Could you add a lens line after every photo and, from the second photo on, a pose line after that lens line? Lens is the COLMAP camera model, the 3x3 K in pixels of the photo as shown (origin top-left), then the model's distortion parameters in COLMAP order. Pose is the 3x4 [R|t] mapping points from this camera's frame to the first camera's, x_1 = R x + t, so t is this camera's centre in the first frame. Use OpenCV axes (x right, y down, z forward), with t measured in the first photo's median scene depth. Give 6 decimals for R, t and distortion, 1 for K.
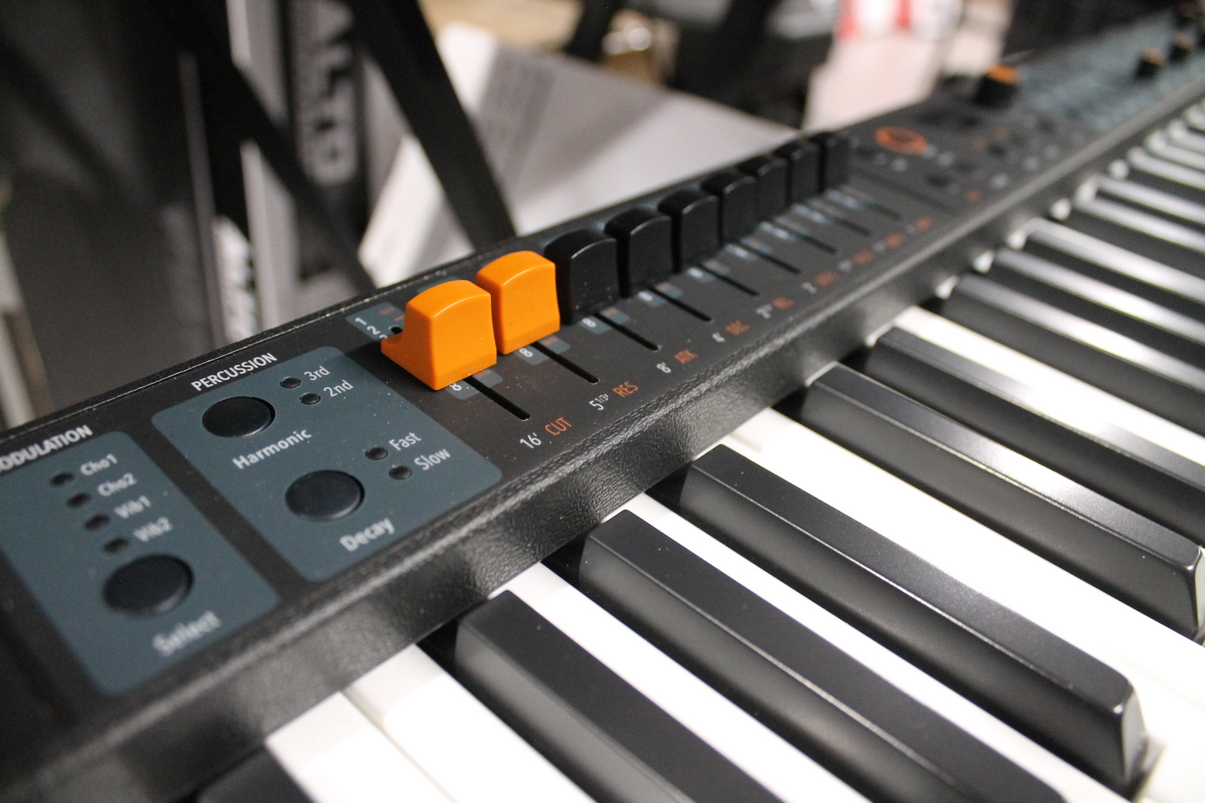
lens RADIAL K [[956.1, 0, 605.0], [0, 956.1, 427.7], [0, 0, 1]] dist [-0.121747, -0.001300]
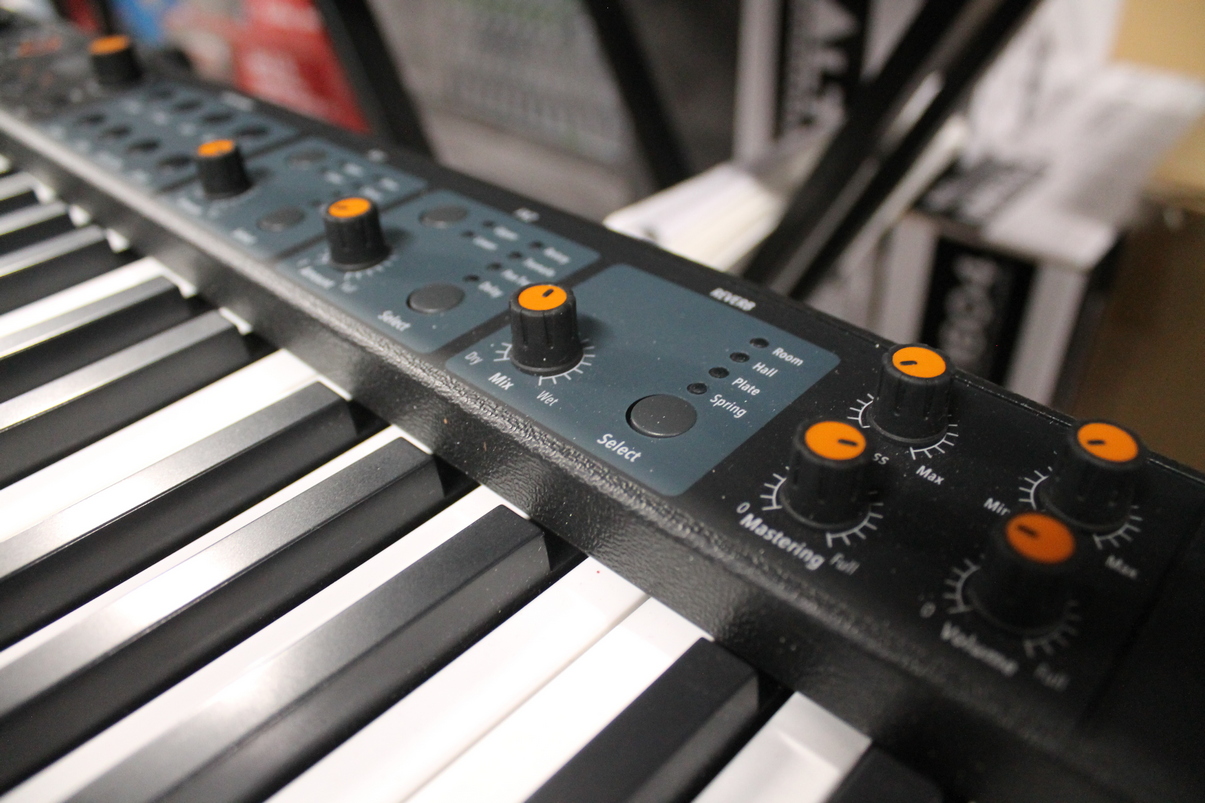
lens RADIAL K [[956.1, 0, 605.0], [0, 956.1, 427.7], [0, 0, 1]] dist [-0.121747, -0.001300]
pose [[0.025725, 0.556222, -0.830635, 0.655041], [-0.594931, 0.676264, 0.434425, -0.375151], [0.803365, 0.482995, 0.348310, 0.576744]]
